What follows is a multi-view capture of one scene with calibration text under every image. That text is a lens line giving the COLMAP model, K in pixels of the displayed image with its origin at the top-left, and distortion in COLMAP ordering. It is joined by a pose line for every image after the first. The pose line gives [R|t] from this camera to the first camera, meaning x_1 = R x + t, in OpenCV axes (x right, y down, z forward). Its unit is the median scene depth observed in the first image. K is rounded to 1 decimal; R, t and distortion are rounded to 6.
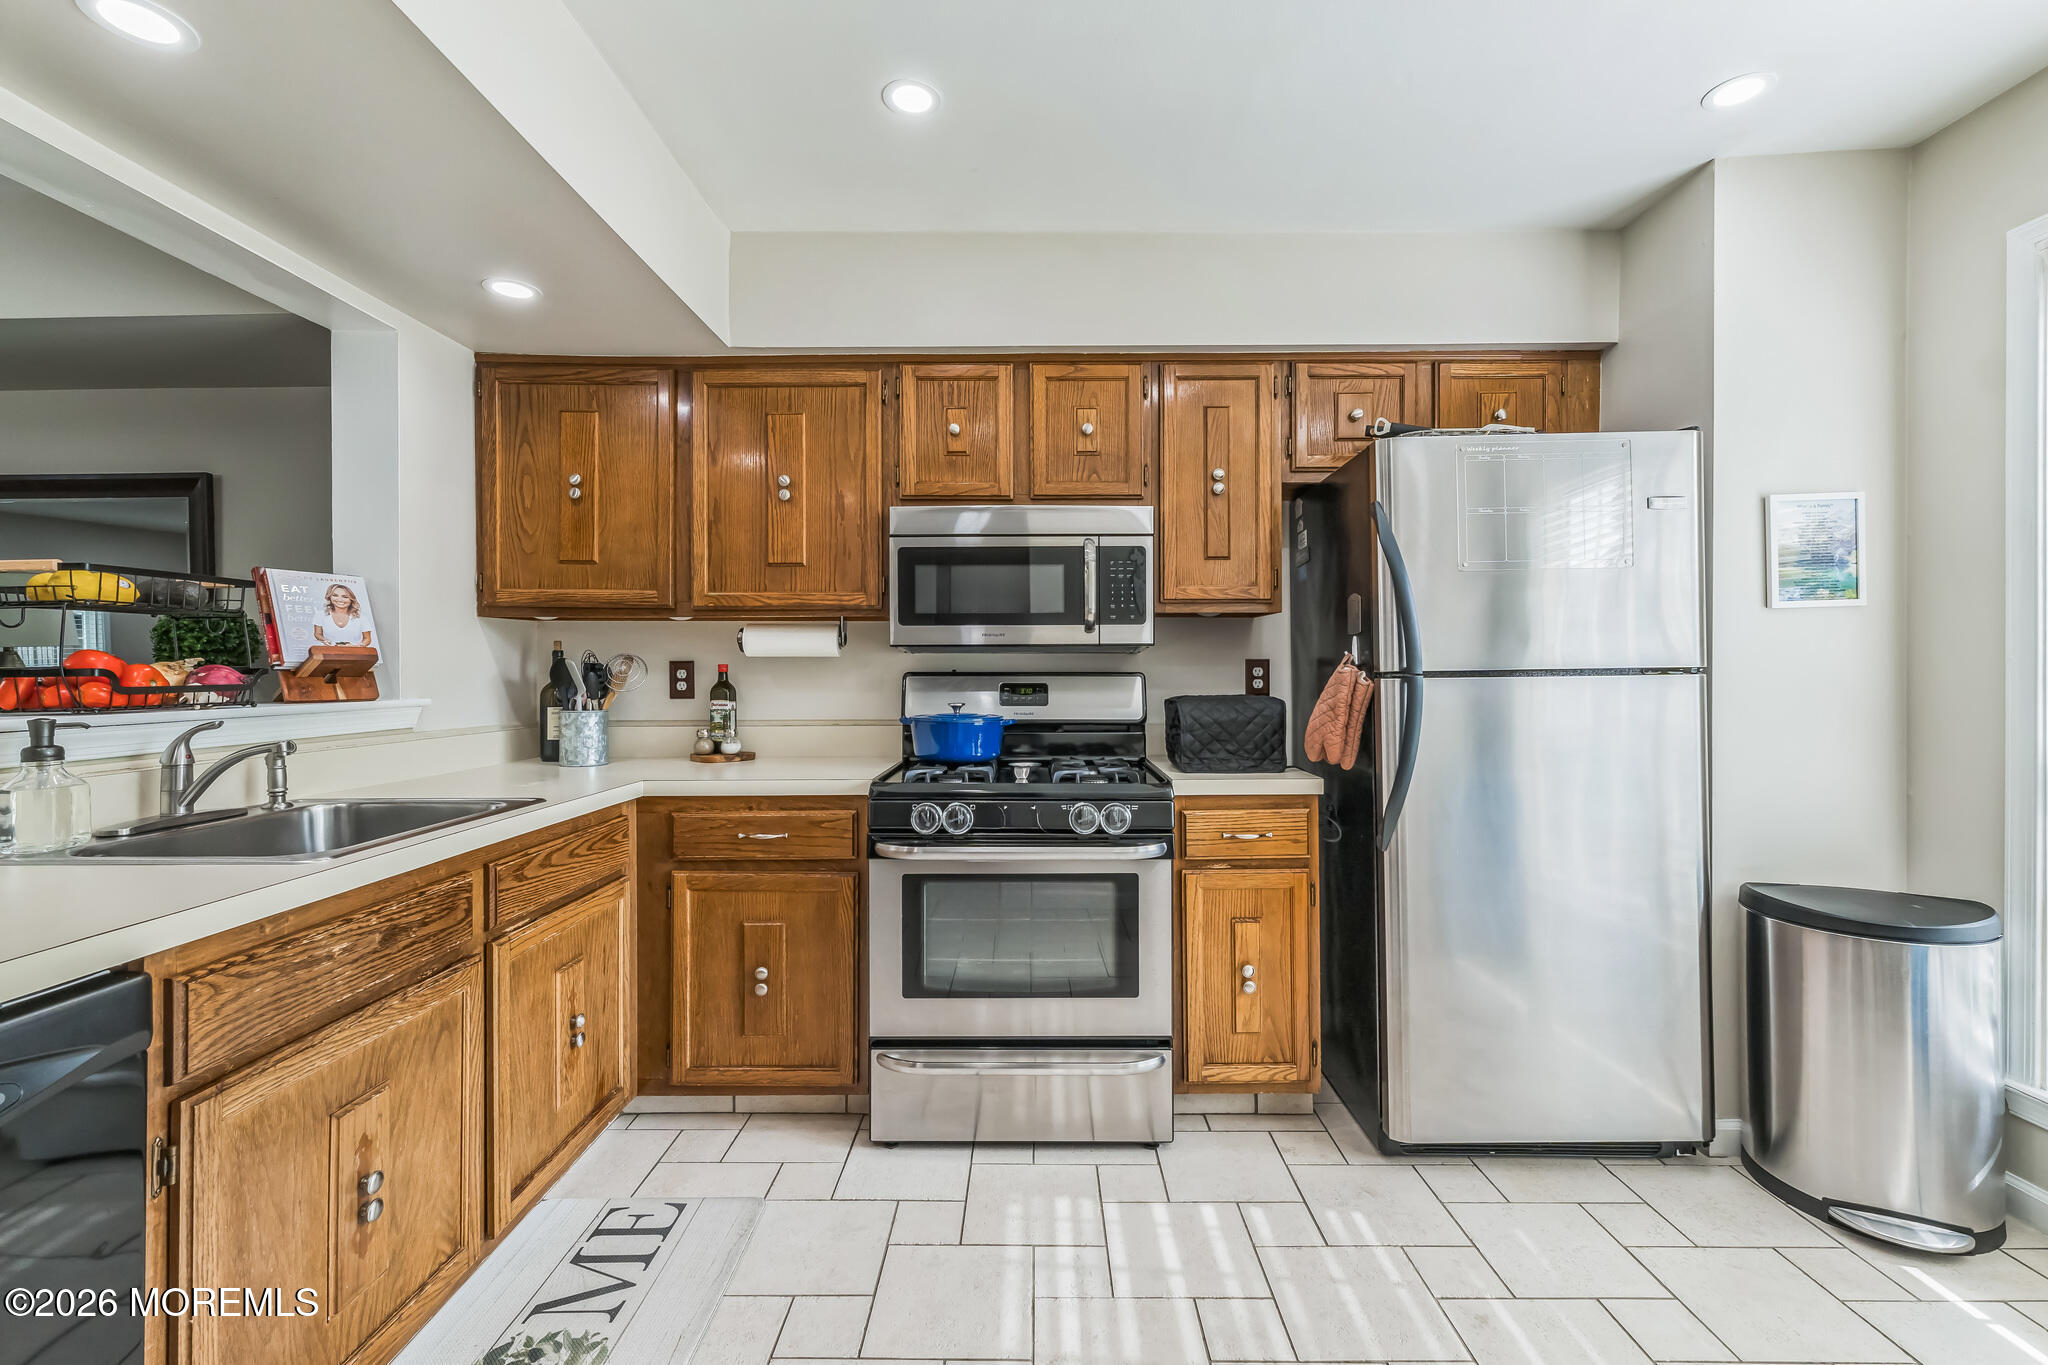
lens RADIAL K [[888.6, 0, 1027.4], [0, 888.6, 663.7], [0, 0, 1]] dist [0.005054, 0.000625]
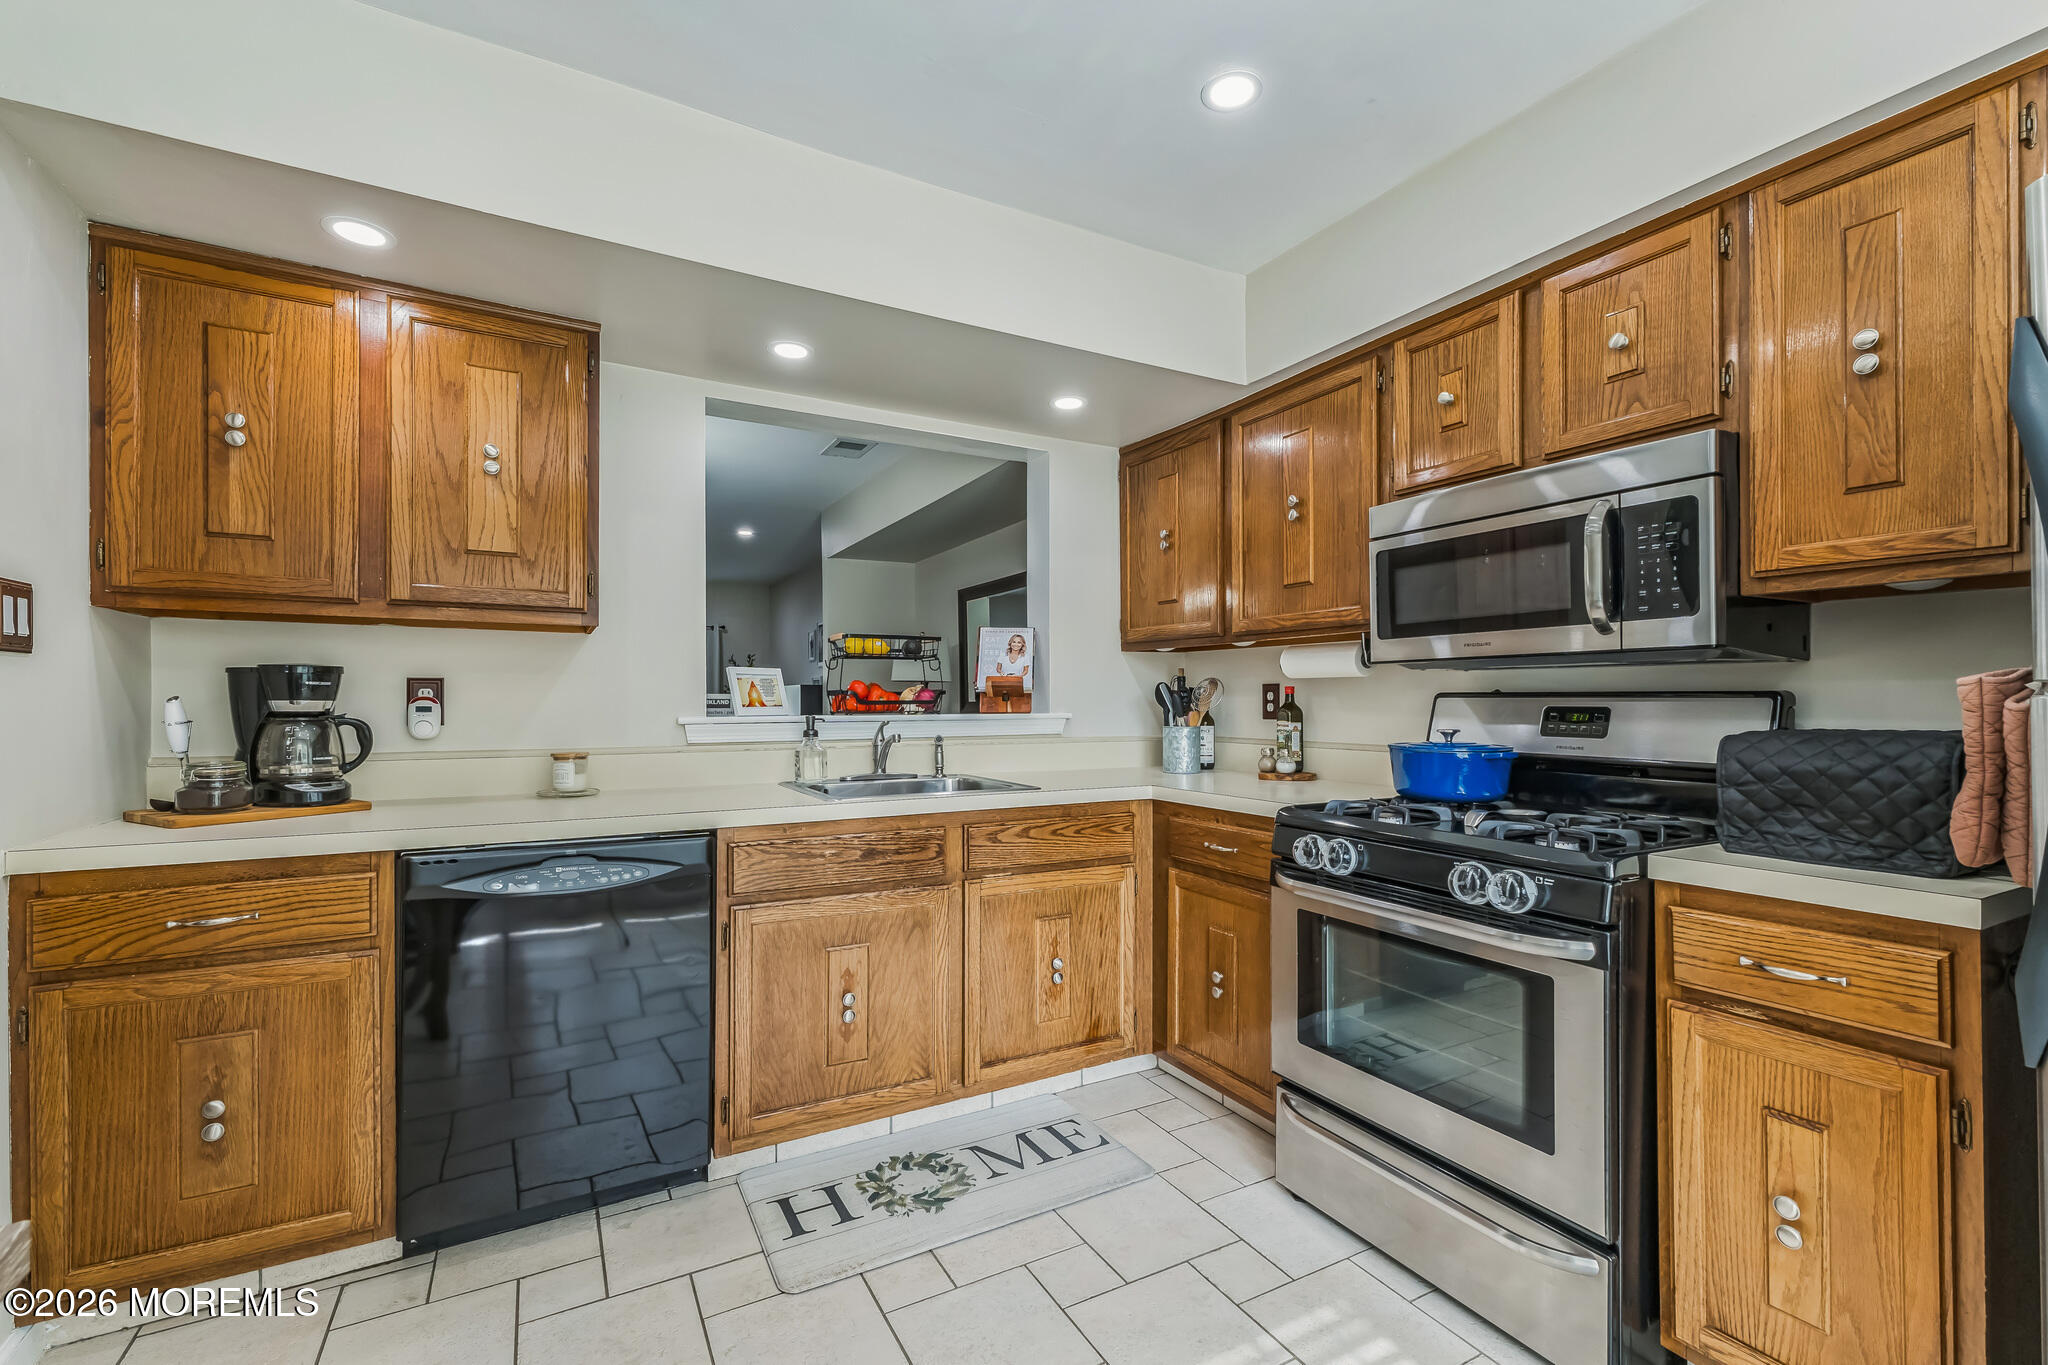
lens RADIAL K [[888.6, 0, 1028.2], [0, 888.6, 696.1], [0, 0, 1]] dist [0.005054, 0.000625]
pose [[0.485002, -0.002321, -0.874510, 0.511641], [0.004344, 0.999991, -0.000245, 0.013118], [0.874502, -0.003680, 0.485007, 0.290644]]
